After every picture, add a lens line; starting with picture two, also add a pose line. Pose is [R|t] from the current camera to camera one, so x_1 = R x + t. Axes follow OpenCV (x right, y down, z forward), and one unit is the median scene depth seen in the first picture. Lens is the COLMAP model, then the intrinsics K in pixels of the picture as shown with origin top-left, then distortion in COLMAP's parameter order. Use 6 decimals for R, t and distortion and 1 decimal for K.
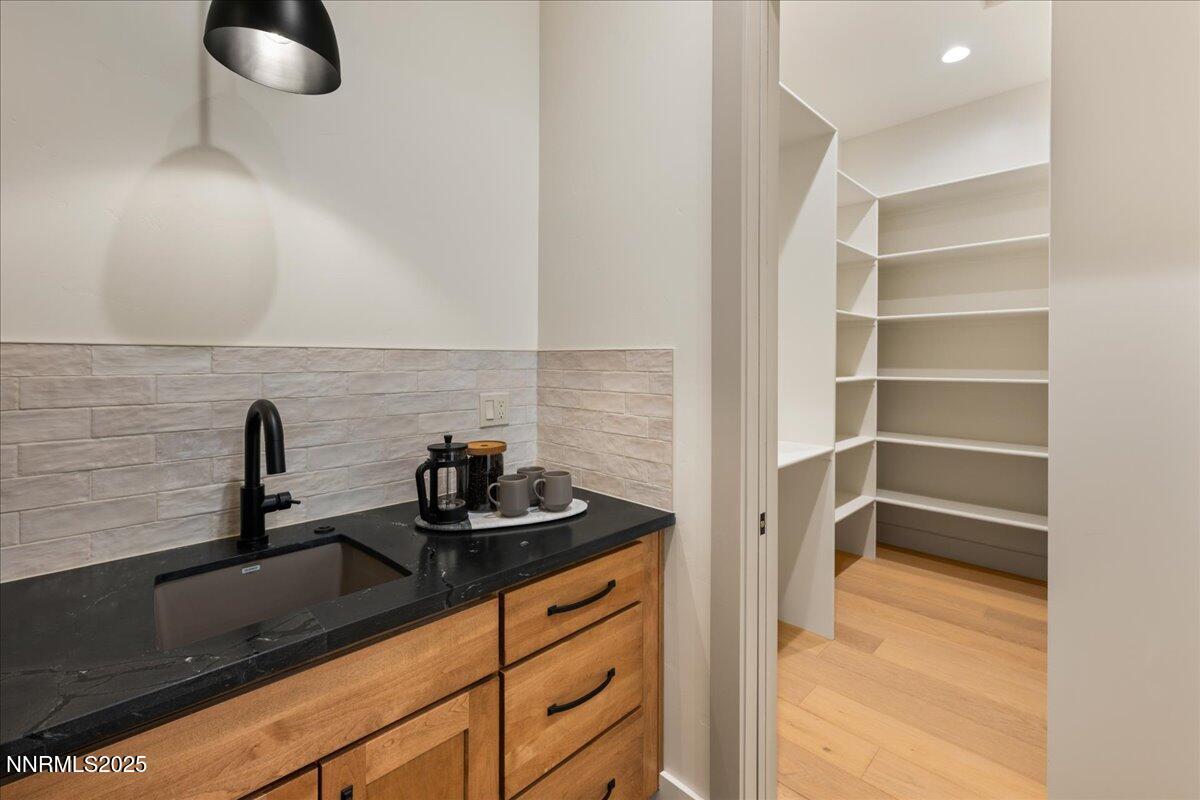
lens RADIAL K [[511.5, 0, 604.2], [0, 511.5, 363.4], [0, 0, 1]] dist [0.000986, 0.000091]
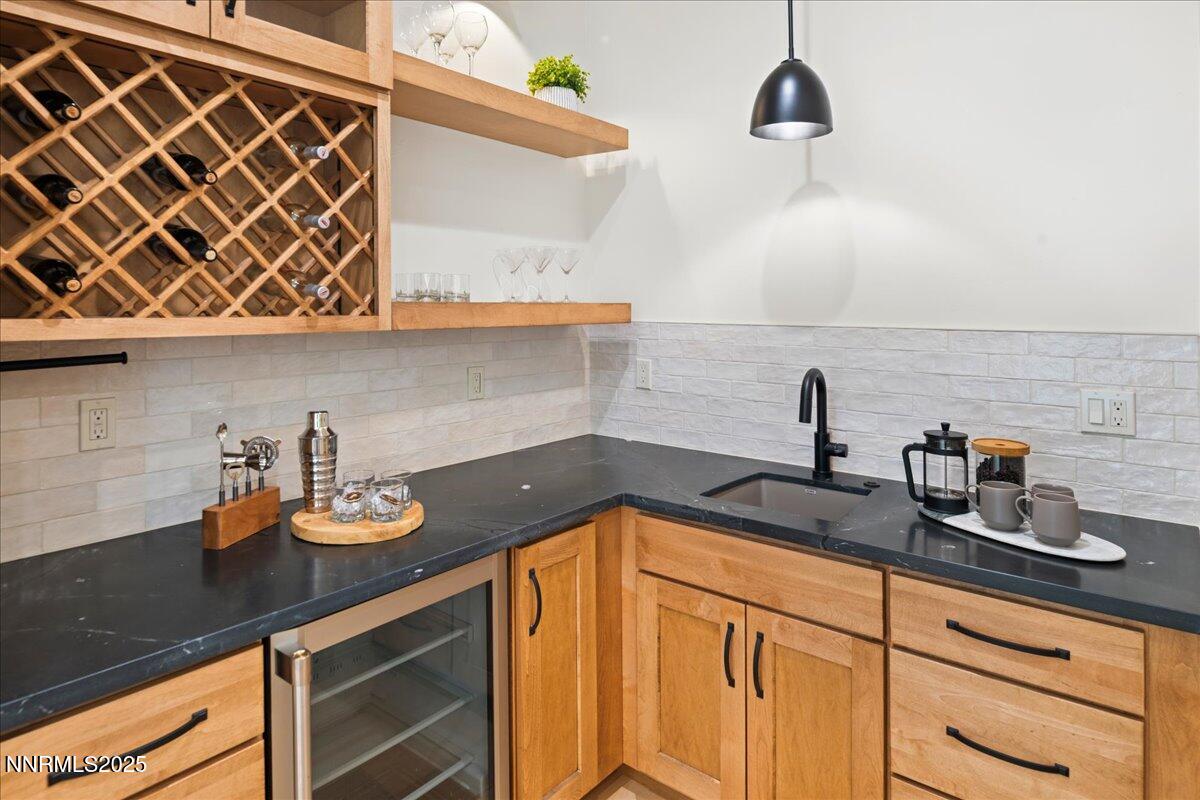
lens RADIAL K [[693.1, 0, 567.5], [0, 693.1, 292.2], [0, 0, 1]] dist [-0.022186, -0.001517]
pose [[0.077517, -0.016945, -0.996847, 1.045257], [-0.008399, 0.999809, -0.017649, -0.087814], [0.996956, 0.009741, 0.077360, 0.194764]]
